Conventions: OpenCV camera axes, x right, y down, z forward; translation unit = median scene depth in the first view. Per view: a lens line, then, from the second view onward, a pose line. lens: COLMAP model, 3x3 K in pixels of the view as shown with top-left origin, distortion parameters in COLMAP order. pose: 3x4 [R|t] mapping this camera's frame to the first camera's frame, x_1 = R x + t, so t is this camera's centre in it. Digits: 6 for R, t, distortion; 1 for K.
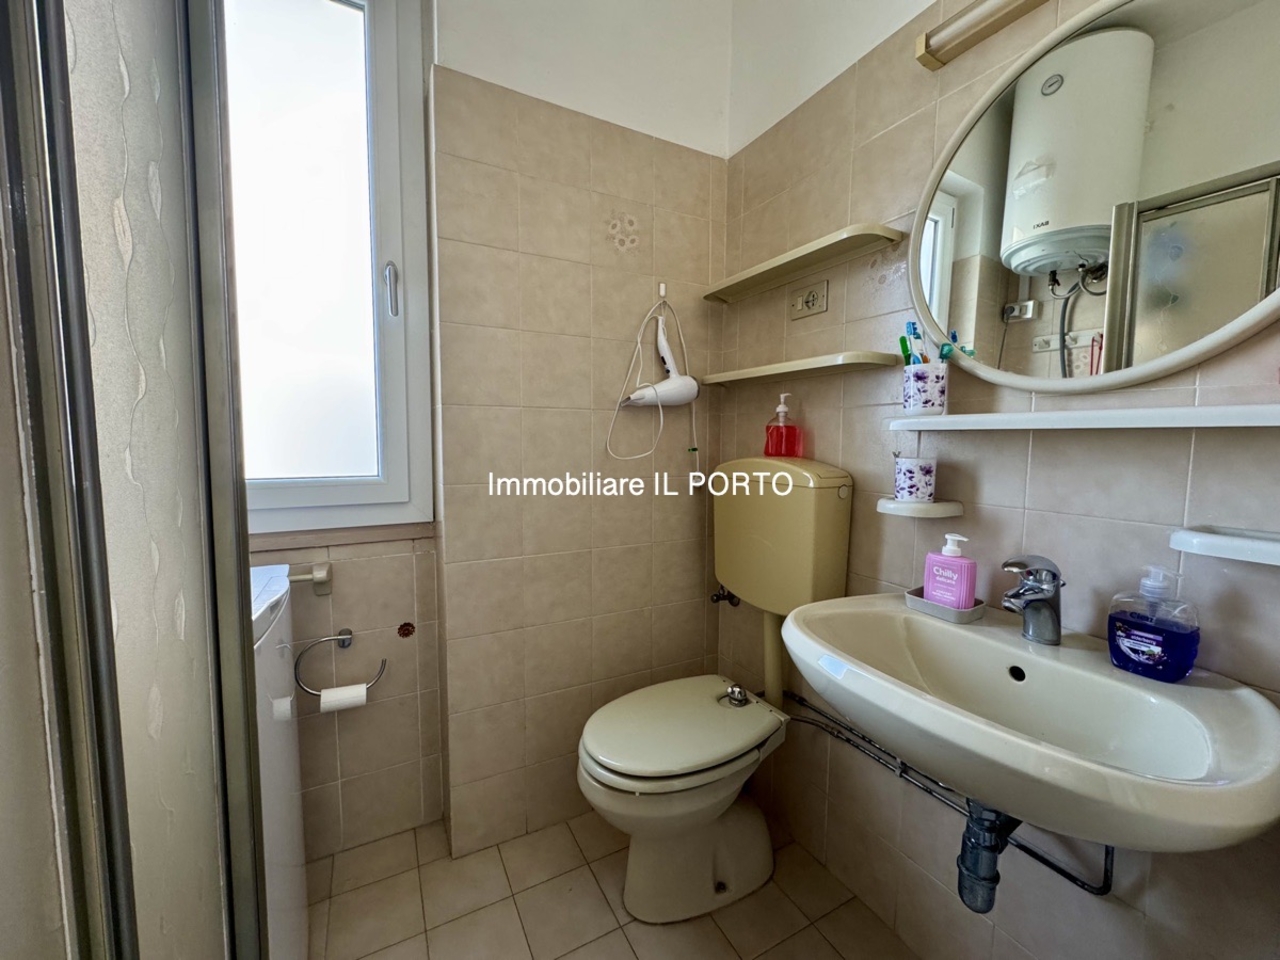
lens RADIAL K [[510.0, 0, 640.1], [0, 510.0, 471.7], [0, 0, 1]] dist [-0.008101, 0.001155]
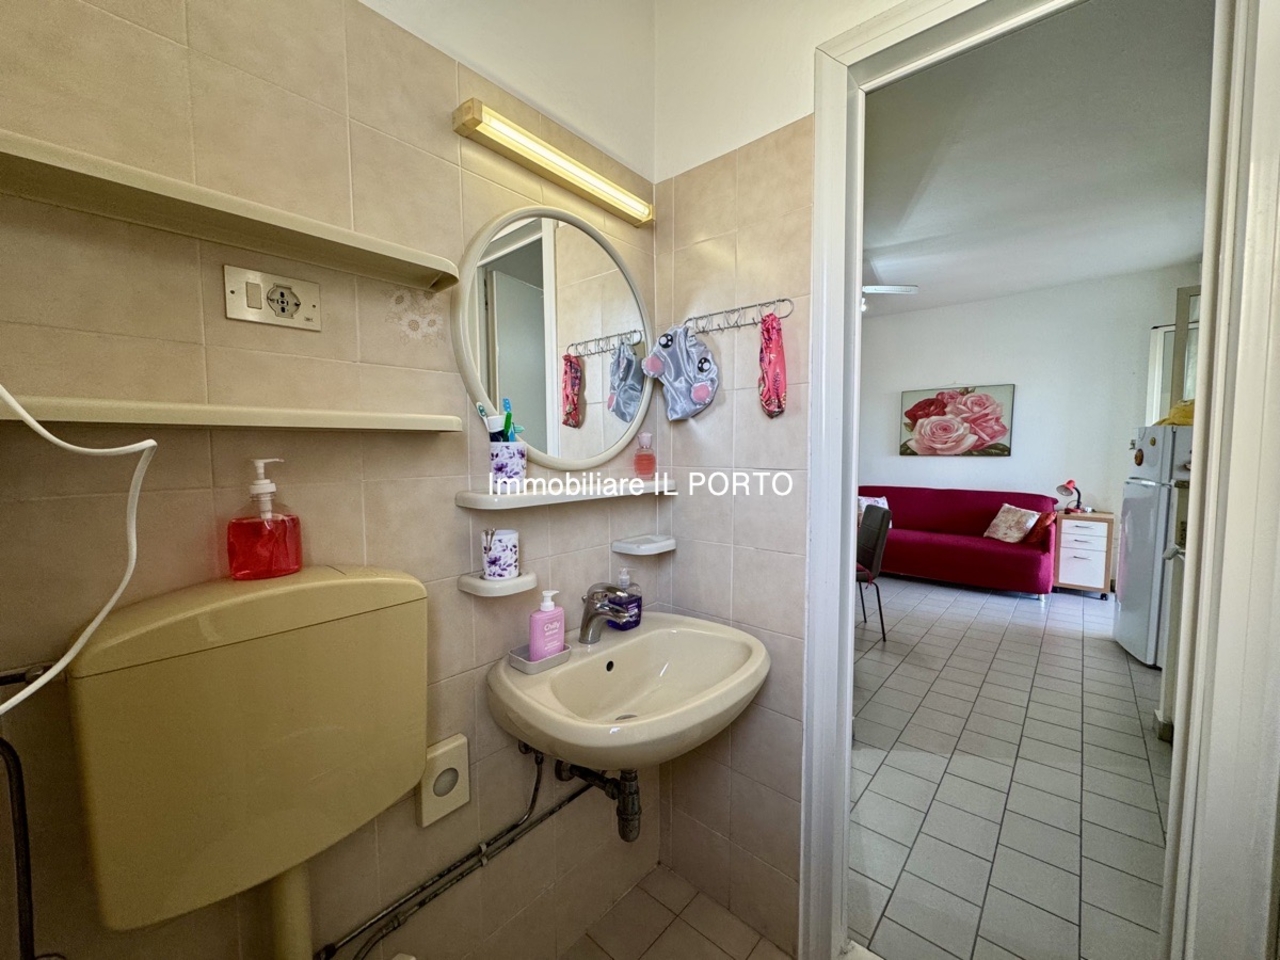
lens RADIAL K [[510.0, 0, 636.8], [0, 510.0, 484.6], [0, 0, 1]] dist [-0.008101, 0.001155]
pose [[-0.348279, -0.065011, 0.935134, -0.264958], [0.076024, 0.992347, 0.097302, -0.109121], [-0.934303, 0.104981, -0.340671, 0.598817]]
